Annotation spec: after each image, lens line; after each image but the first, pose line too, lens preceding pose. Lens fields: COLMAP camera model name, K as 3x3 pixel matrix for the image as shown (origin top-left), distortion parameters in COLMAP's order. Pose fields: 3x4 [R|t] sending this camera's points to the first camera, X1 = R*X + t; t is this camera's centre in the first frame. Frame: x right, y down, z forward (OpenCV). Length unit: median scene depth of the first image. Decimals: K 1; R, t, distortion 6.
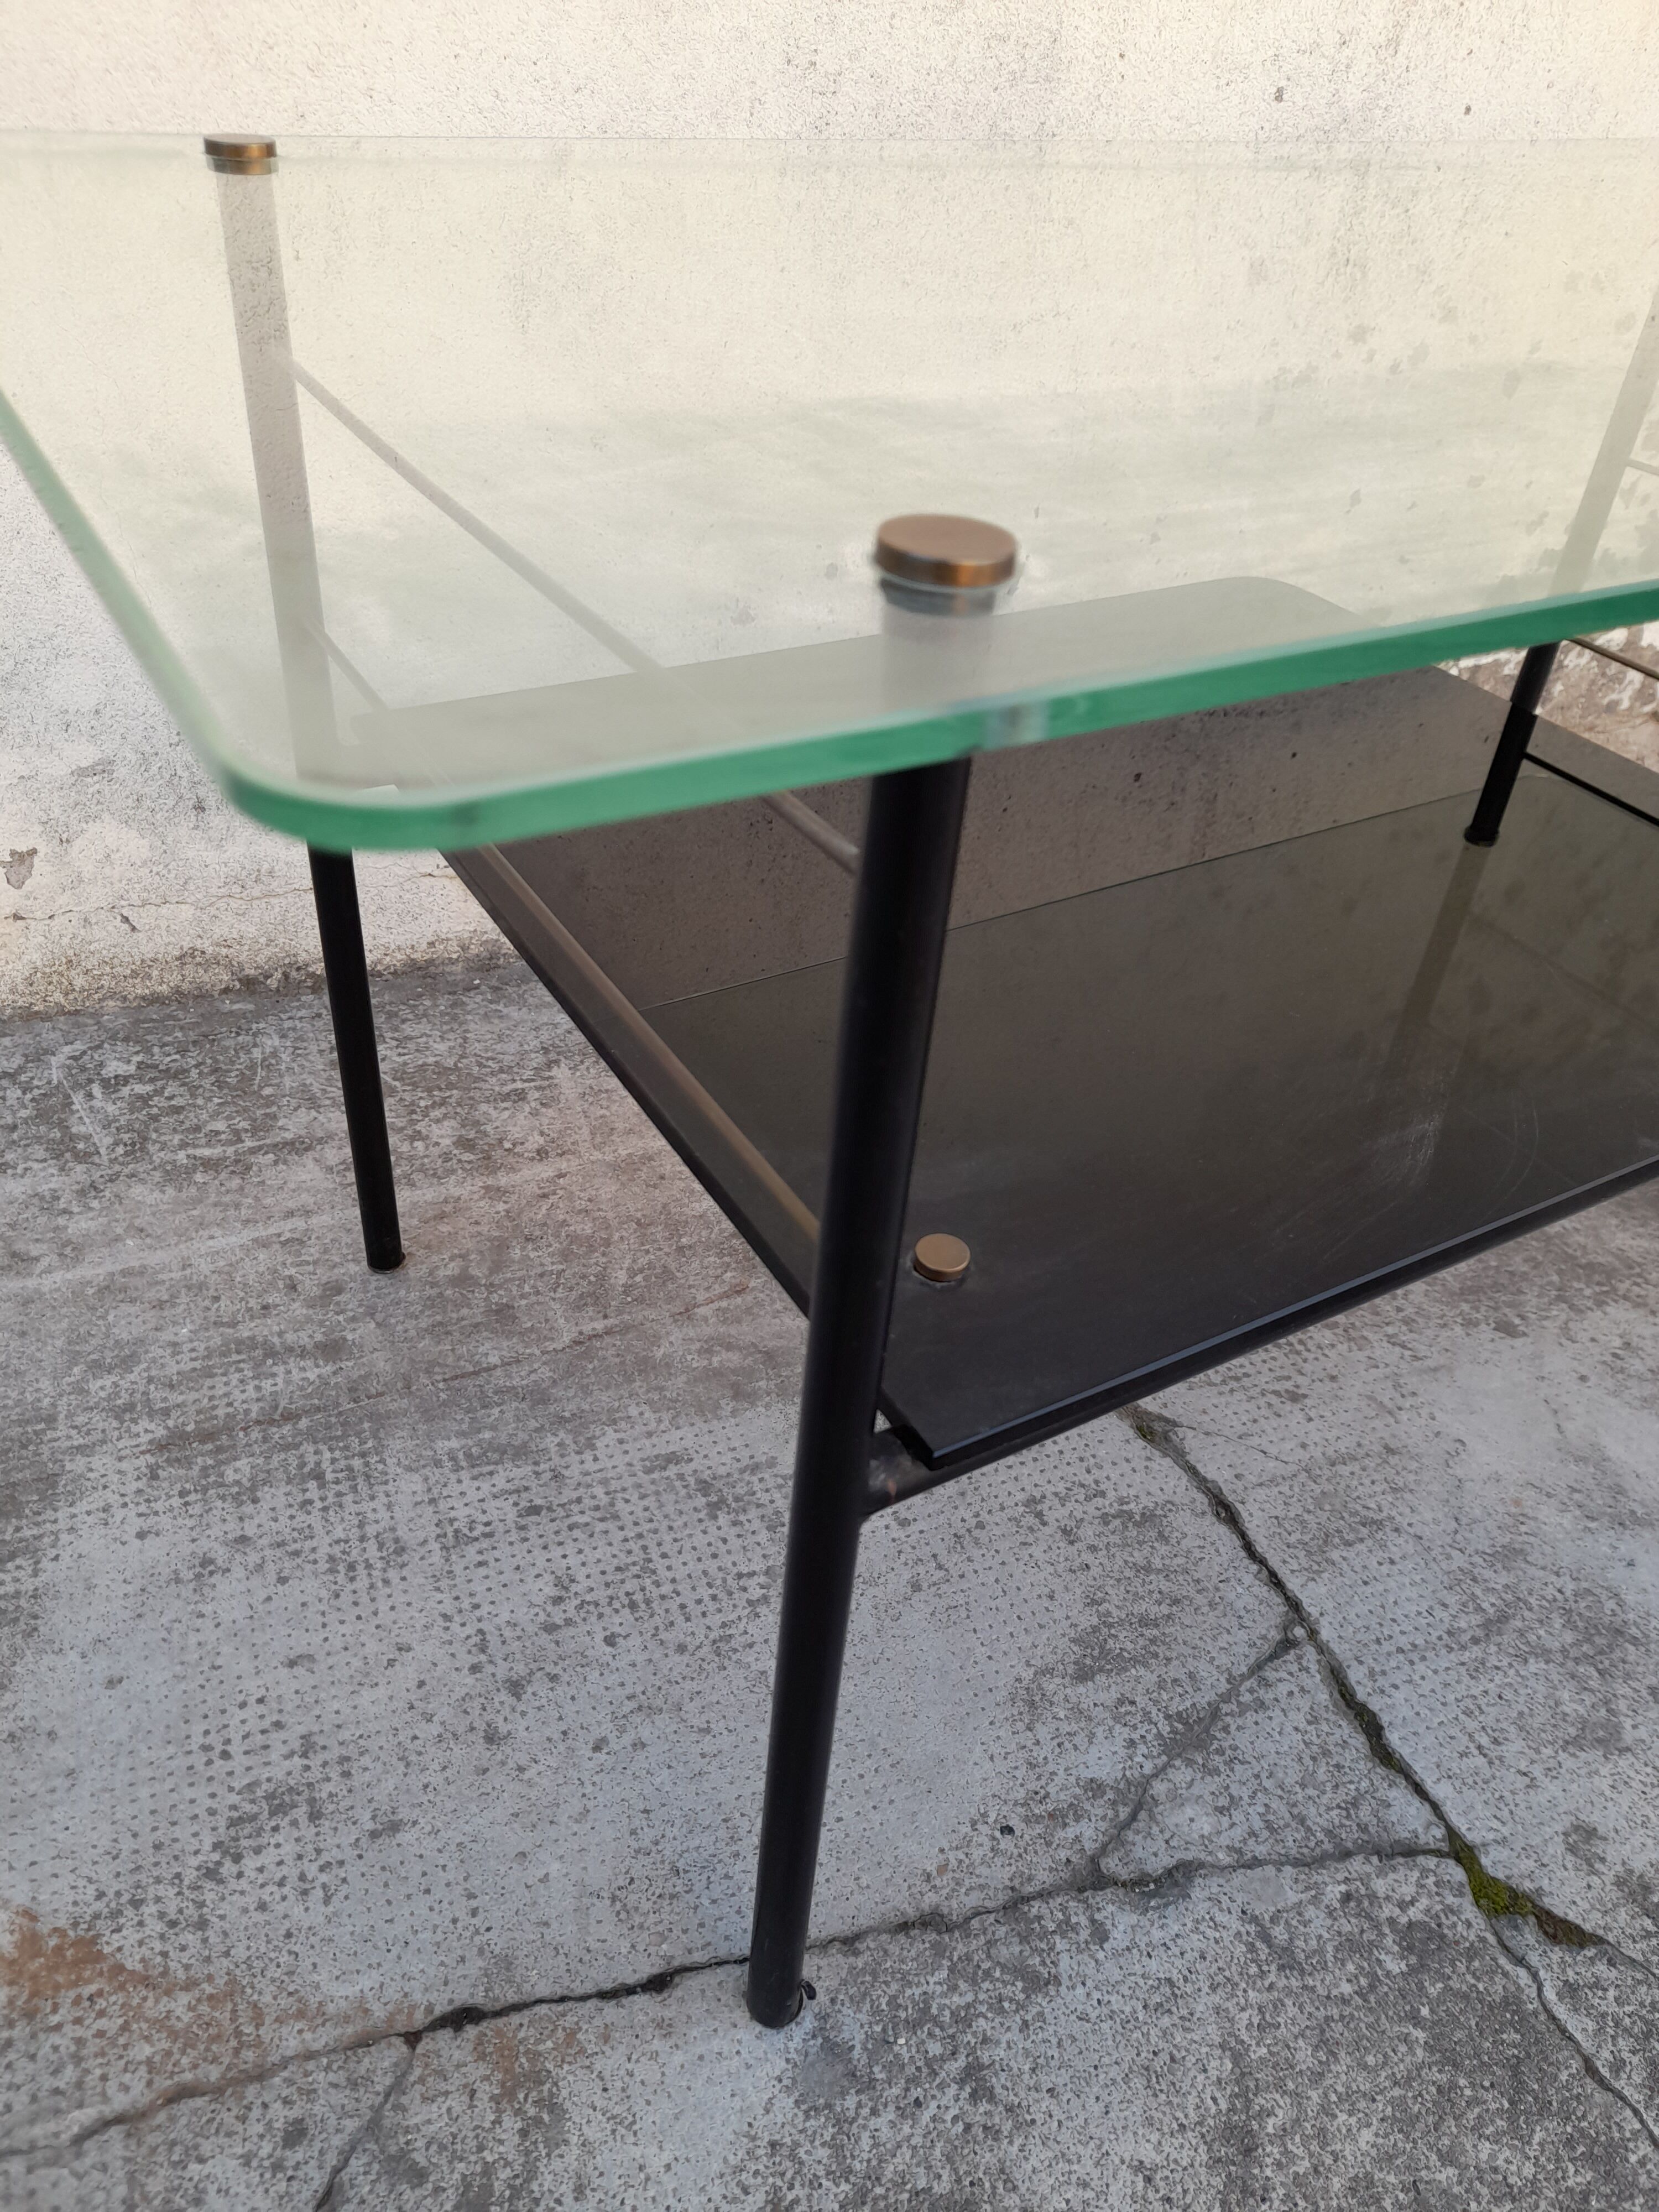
lens RADIAL K [[1642.7, 0, 810.5], [0, 1642.7, 1116.2], [0, 0, 1]] dist [0.030466, -0.026447]
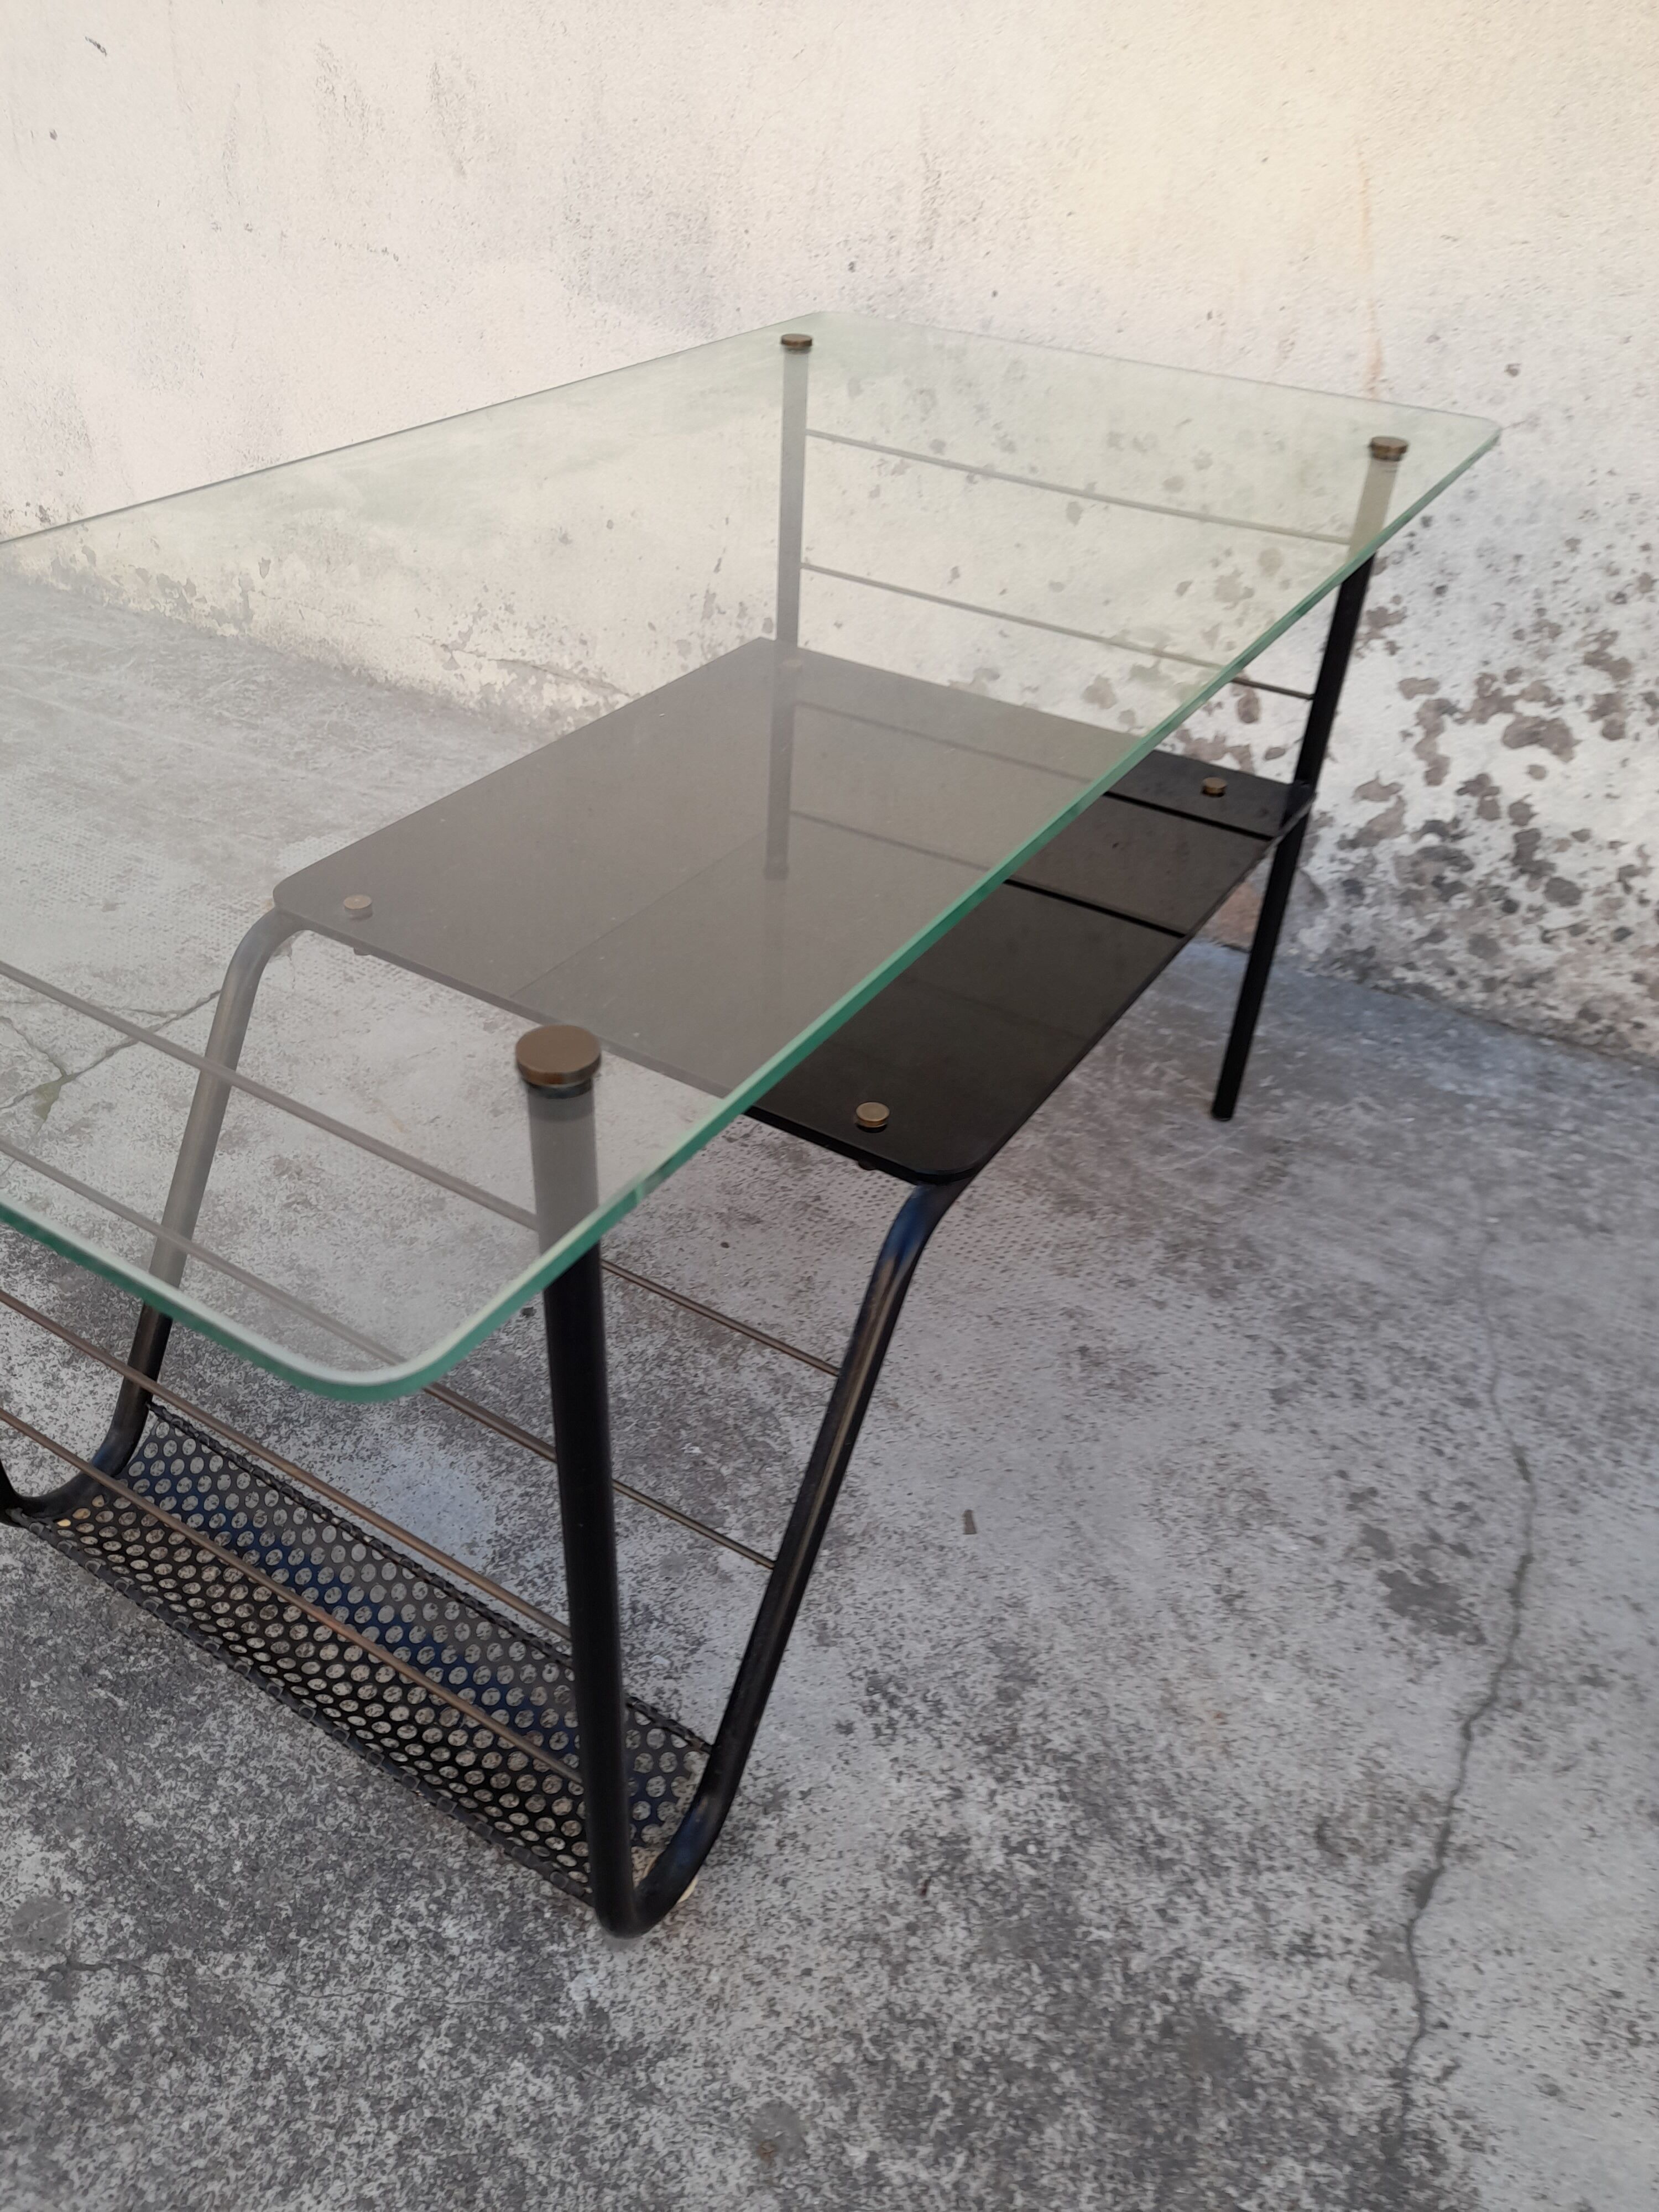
lens RADIAL K [[1642.7, 0, 775.0], [0, 1642.7, 1094.9], [0, 0, 1]] dist [0.030466, -0.026447]
pose [[0.629596, 0.417296, -0.655342, 2.083380], [-0.458470, 0.880539, 0.120235, -0.158382], [0.627228, 0.224755, 0.745701, 0.040257]]
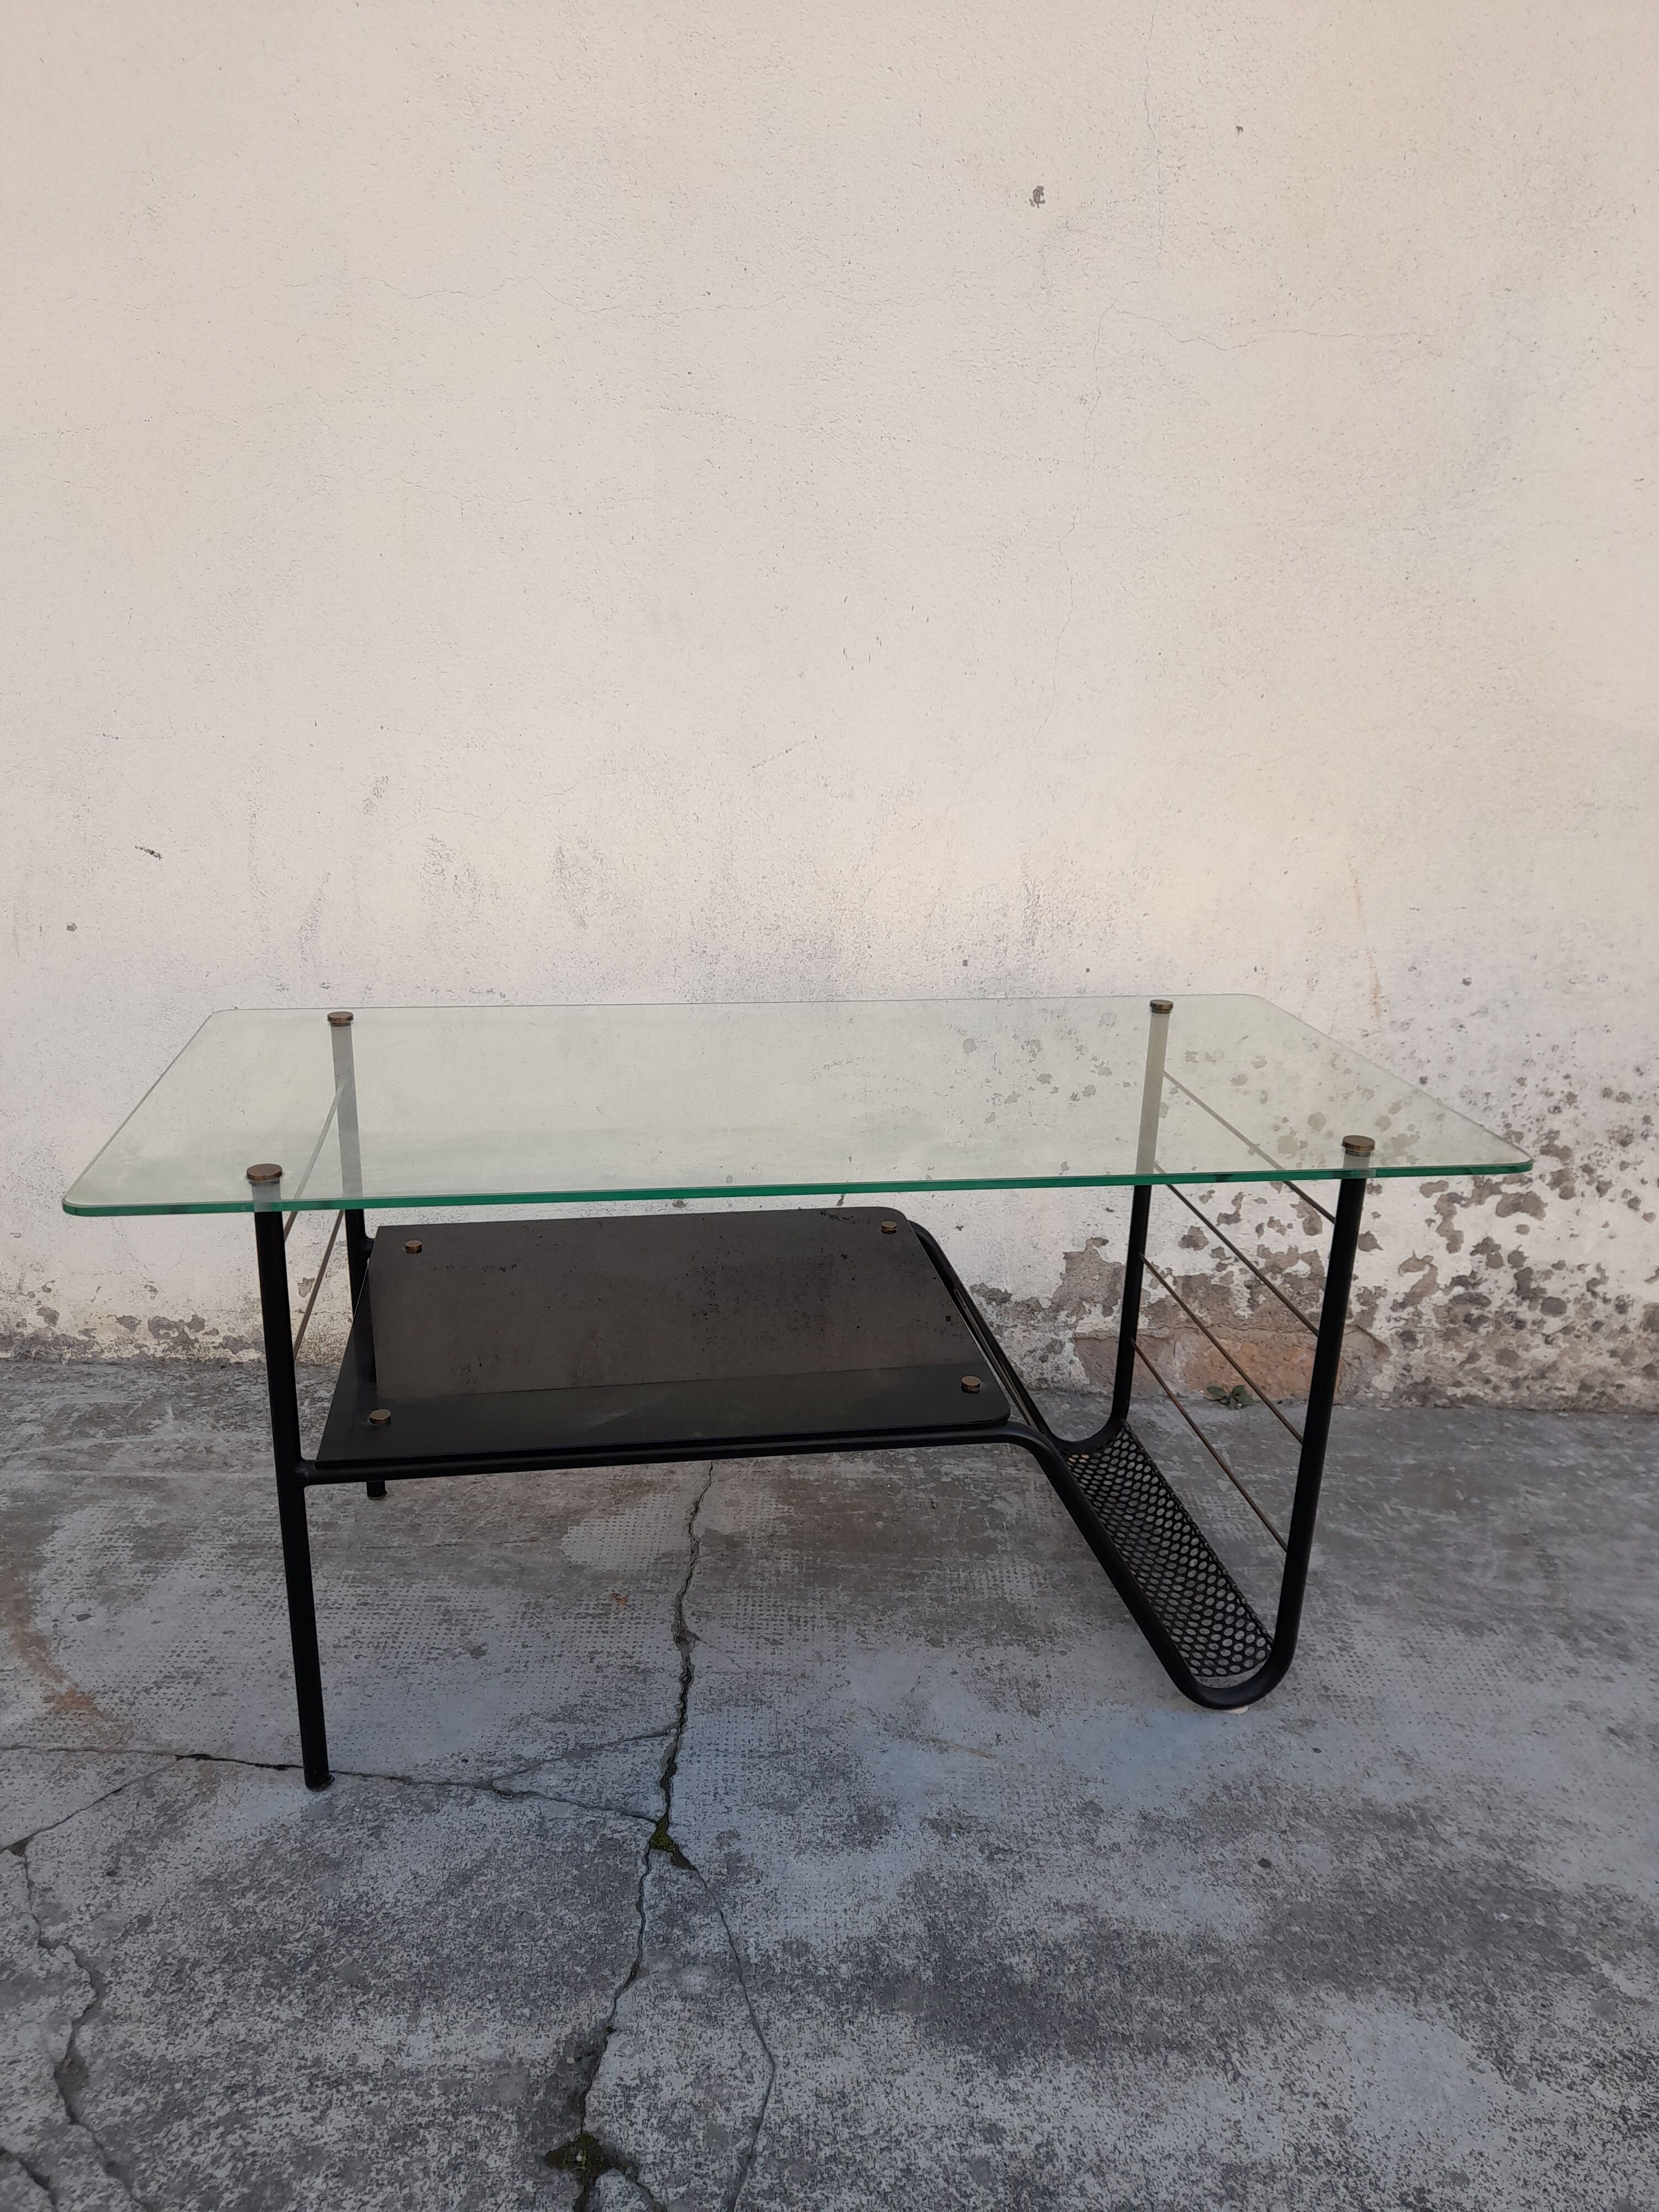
lens RADIAL K [[1642.7, 0, 809.9], [0, 1642.7, 1096.2], [0, 0, 1]] dist [0.030466, -0.026447]
pose [[0.928944, 0.062432, -0.364917, 1.123818], [-0.186845, 0.929999, -0.316529, 0.212854], [0.319611, 0.362221, 0.875582, -0.897060]]
